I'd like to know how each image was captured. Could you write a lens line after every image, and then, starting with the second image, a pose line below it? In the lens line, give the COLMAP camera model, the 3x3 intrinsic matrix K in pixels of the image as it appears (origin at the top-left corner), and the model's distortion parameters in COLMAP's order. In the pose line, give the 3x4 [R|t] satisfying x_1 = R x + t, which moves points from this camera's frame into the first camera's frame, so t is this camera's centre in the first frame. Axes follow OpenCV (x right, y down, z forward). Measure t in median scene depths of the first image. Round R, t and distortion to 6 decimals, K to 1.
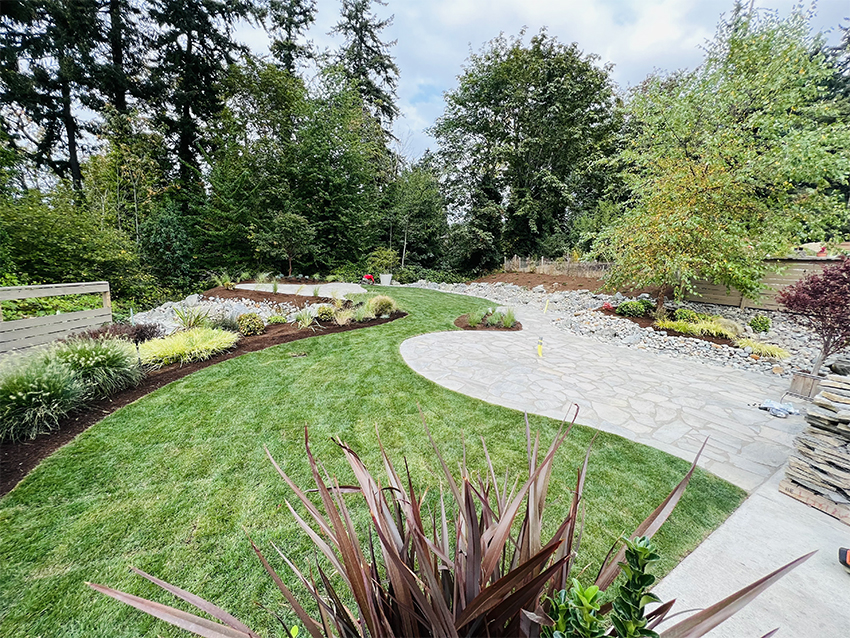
lens RADIAL K [[339.5, 0, 425.4], [0, 339.5, 315.1], [0, 0, 1]] dist [-0.001794, 0.000171]
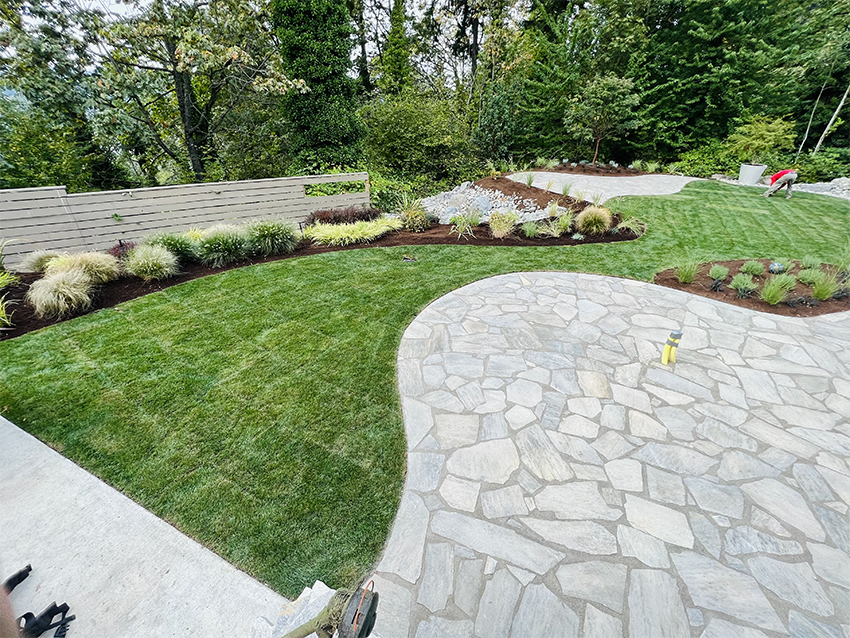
lens RADIAL K [[369.4, 0, 423.6], [0, 369.4, 317.8], [0, 0, 1]] dist [-0.004007, 0.001236]
pose [[0.543308, 0.363347, -0.756832, 0.216111], [-0.112171, 0.924826, 0.363475, -0.050264], [0.832006, -0.112584, 0.543223, 0.127386]]
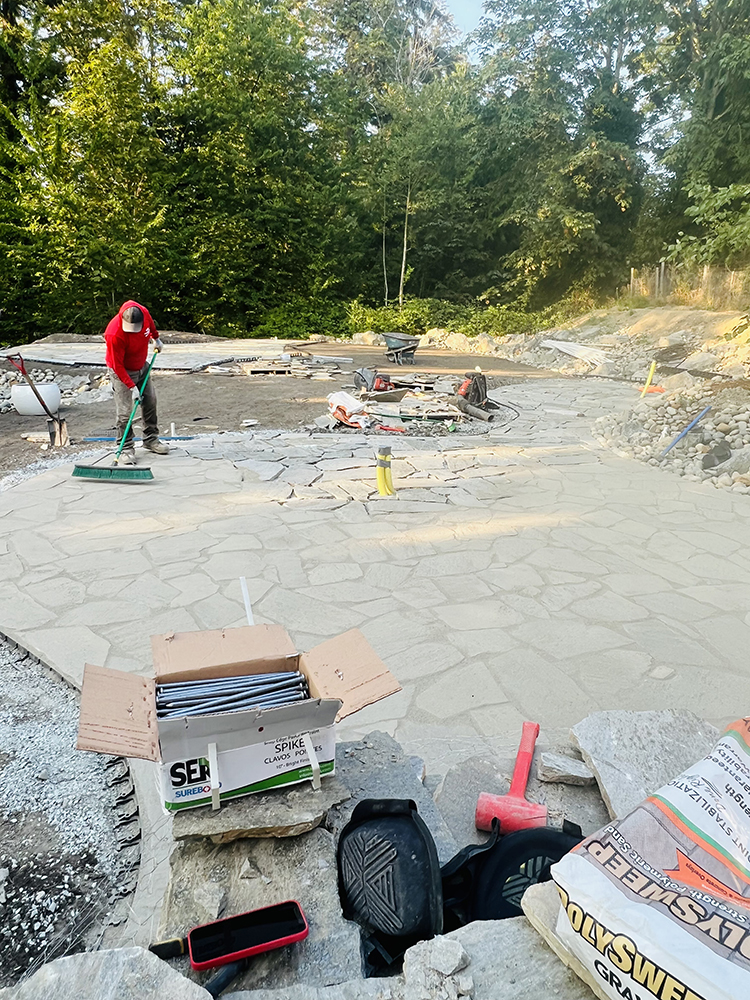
lens RADIAL K [[681.4, 0, 373.3], [0, 681.4, 493.7], [0, 0, 1]] dist [0.004486, -0.007380]
pose [[0.968539, 0.028273, -0.247250, 0.203025], [0.002089, 0.992566, 0.121686, 0.008613], [0.248853, -0.118374, 0.961280, 0.082440]]
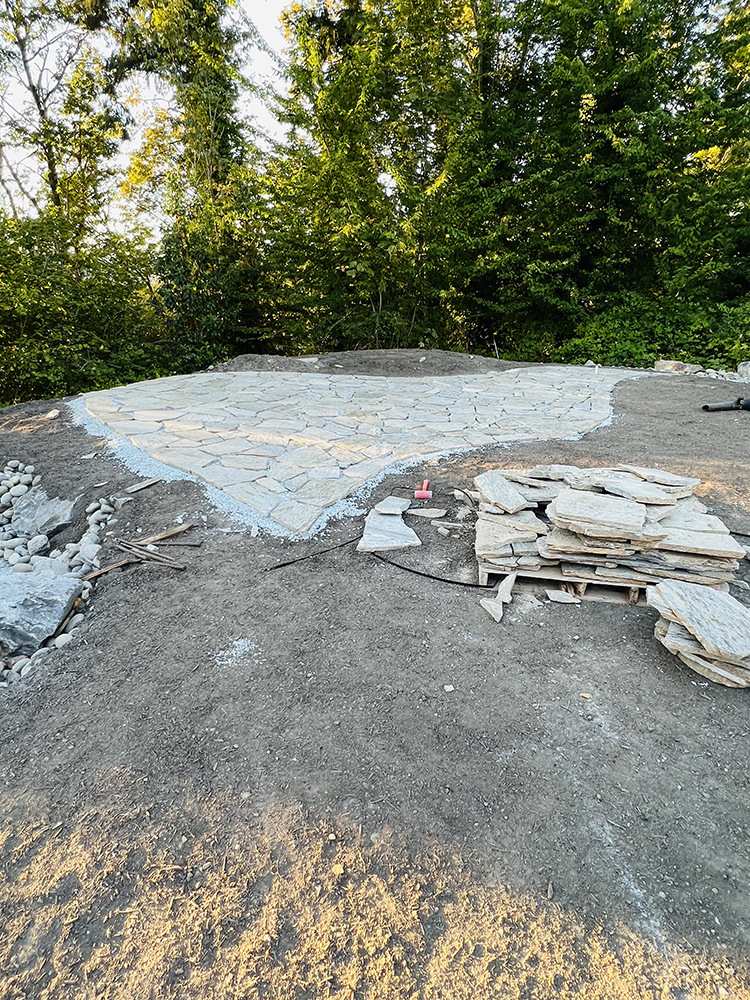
lens RADIAL K [[524.9, 0, 379.3], [0, 524.9, 504.0], [0, 0, 1]] dist [-0.001924, -0.000328]
pose [[0.730558, 0.201070, -0.652577, -0.047432], [-0.068956, 0.972503, 0.222449, -0.083960], [0.679360, -0.117513, 0.724334, 0.655288]]
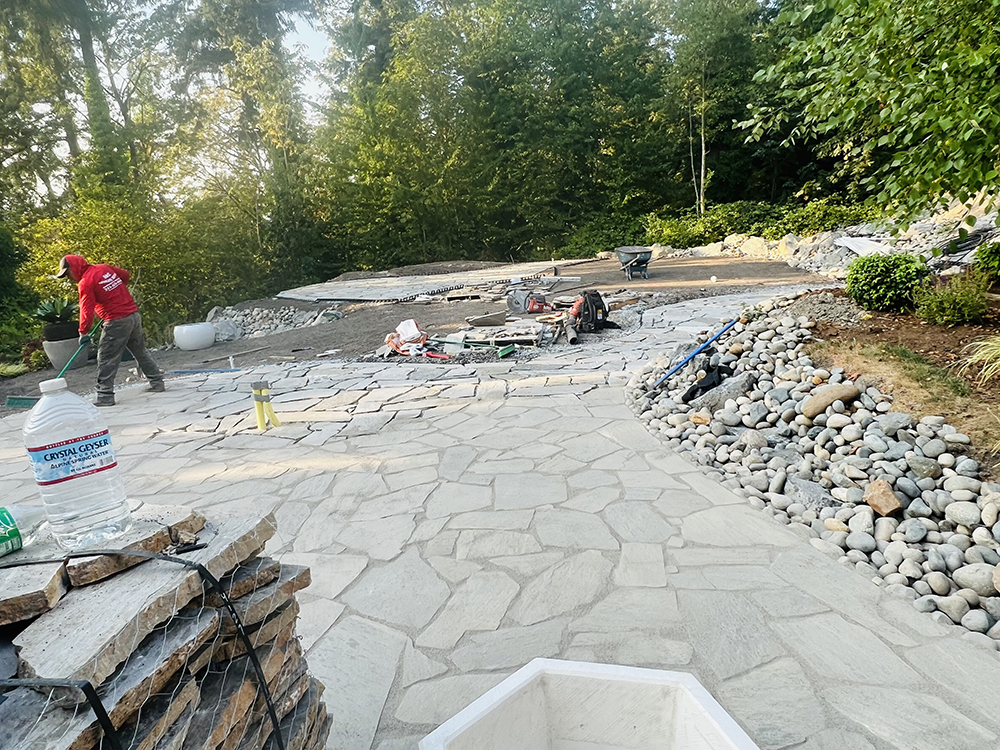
lens RADIAL K [[681.4, 0, 500.6], [0, 681.4, 371.8], [0, 0, 1]] dist [0.004486, -0.007380]
pose [[0.781022, 0.004370, -0.624489, 0.413144], [0.041047, 0.997454, 0.058315, 0.006924], [0.623154, -0.071178, 0.778854, 0.210680]]
